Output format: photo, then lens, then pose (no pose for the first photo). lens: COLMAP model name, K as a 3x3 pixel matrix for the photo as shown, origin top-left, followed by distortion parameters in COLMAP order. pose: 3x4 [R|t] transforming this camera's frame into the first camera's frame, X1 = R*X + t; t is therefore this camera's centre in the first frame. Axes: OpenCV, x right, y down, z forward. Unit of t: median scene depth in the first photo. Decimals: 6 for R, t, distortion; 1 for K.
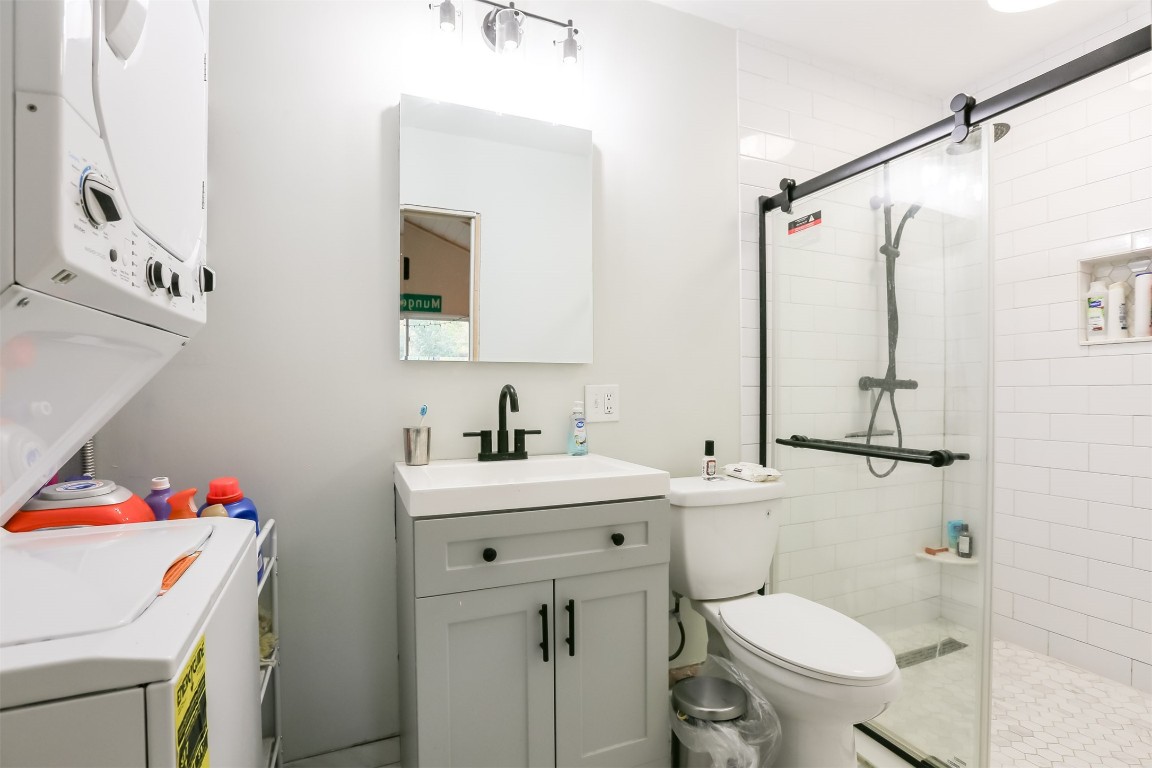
lens RADIAL K [[534.9, 0, 576.5], [0, 534.9, 390.8], [0, 0, 1]] dist [-0.055733, 0.021918]
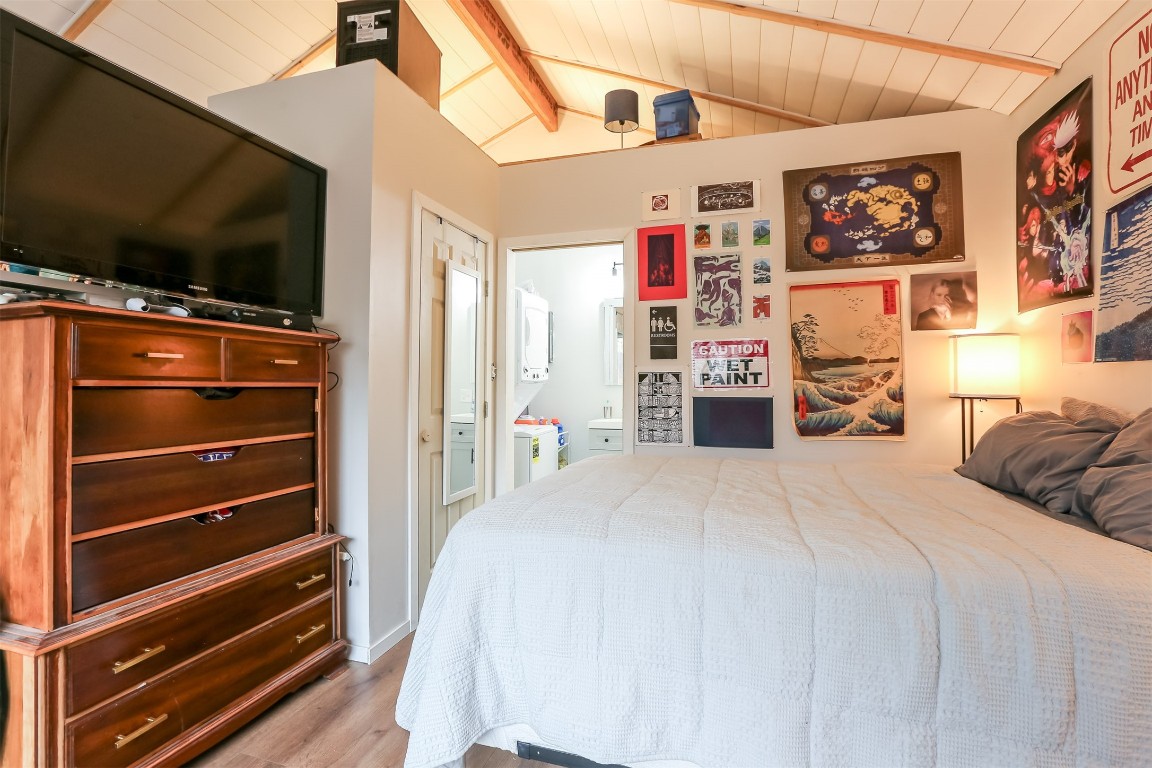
lens RADIAL K [[534.9, 0, 576.5], [0, 534.9, 390.8], [0, 0, 1]] dist [-0.055733, 0.021918]
pose [[0.760451, 0.003491, -0.649386, 1.362729], [-0.006275, 0.999978, -0.001972, -0.014112], [0.649365, 0.005574, 0.760457, -1.283815]]
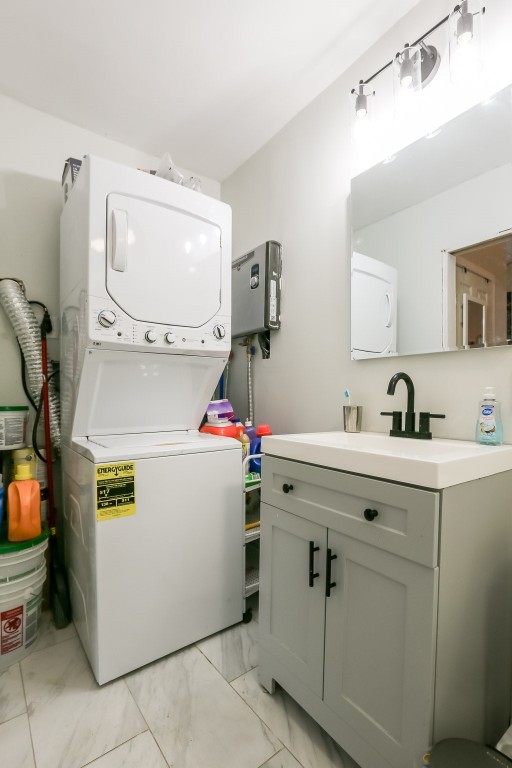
lens RADIAL K [[356.6, 0, 255.1], [0, 356.6, 398.6], [0, 0, 1]] dist [-0.055733, 0.021918]
pose [[0.235981, 0.007448, -0.971729, 0.486164], [-0.009999, 0.999936, 0.005236, 0.039758], [0.971706, 0.008481, 0.236040, 0.445038]]
